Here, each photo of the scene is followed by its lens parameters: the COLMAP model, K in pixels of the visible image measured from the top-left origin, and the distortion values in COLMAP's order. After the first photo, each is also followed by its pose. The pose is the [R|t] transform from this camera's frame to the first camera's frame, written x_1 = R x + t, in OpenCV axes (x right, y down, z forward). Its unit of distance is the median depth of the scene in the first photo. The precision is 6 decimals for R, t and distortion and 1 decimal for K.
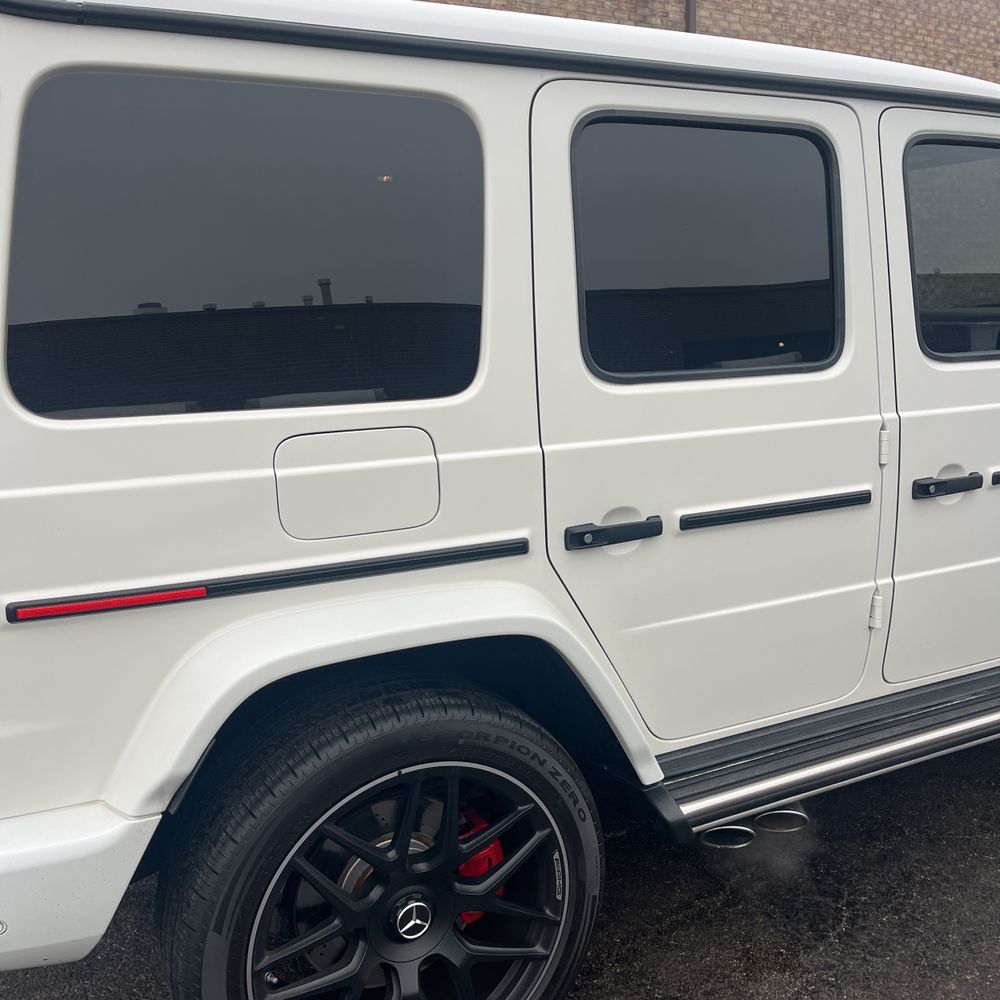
lens RADIAL K [[1012.1, 0, 481.8], [0, 1012.1, 492.9], [0, 0, 1]] dist [0.016809, 0.000000]
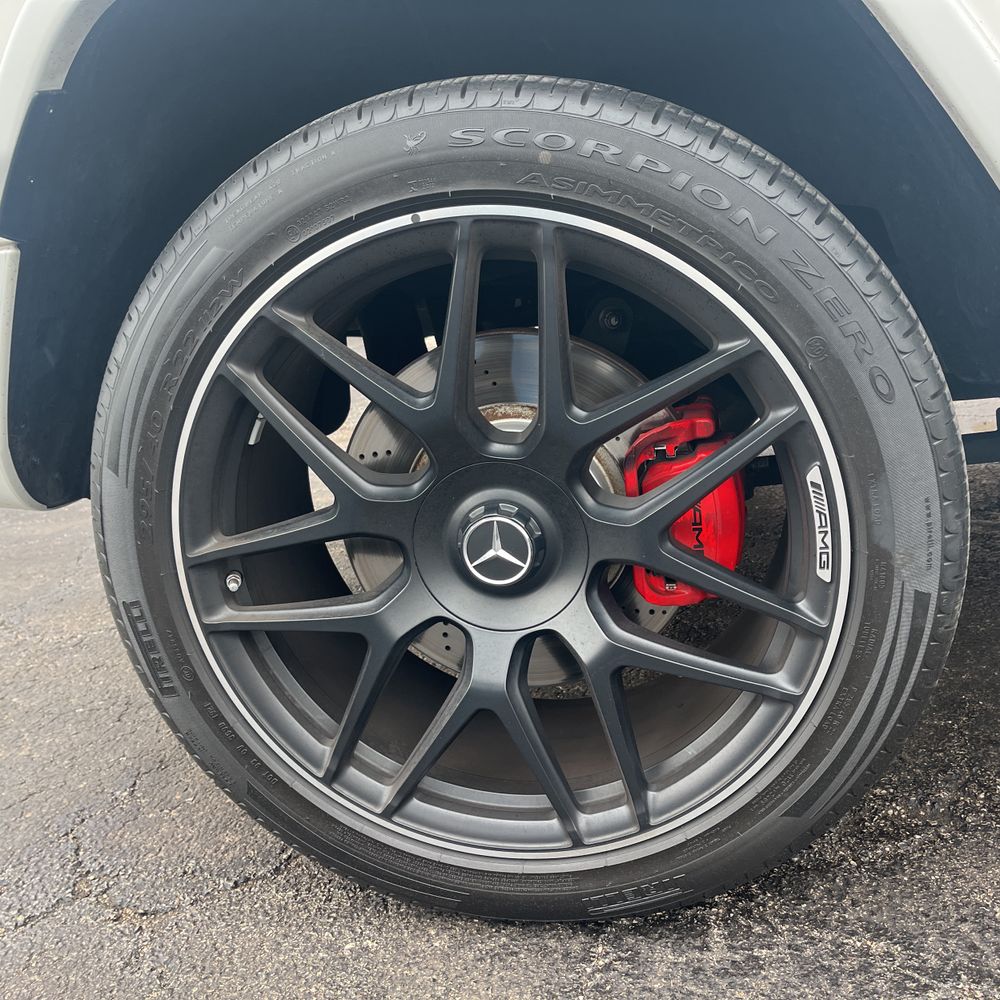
lens RADIAL K [[1012.1, 0, 491.4], [0, 1012.1, 491.9], [0, 0, 1]] dist [0.016809, 0.000000]
pose [[0.791643, 0.095310, -0.603504, 0.226912], [-0.014500, 0.990410, 0.137394, 0.305553], [0.610812, -0.100016, 0.785434, 0.569549]]
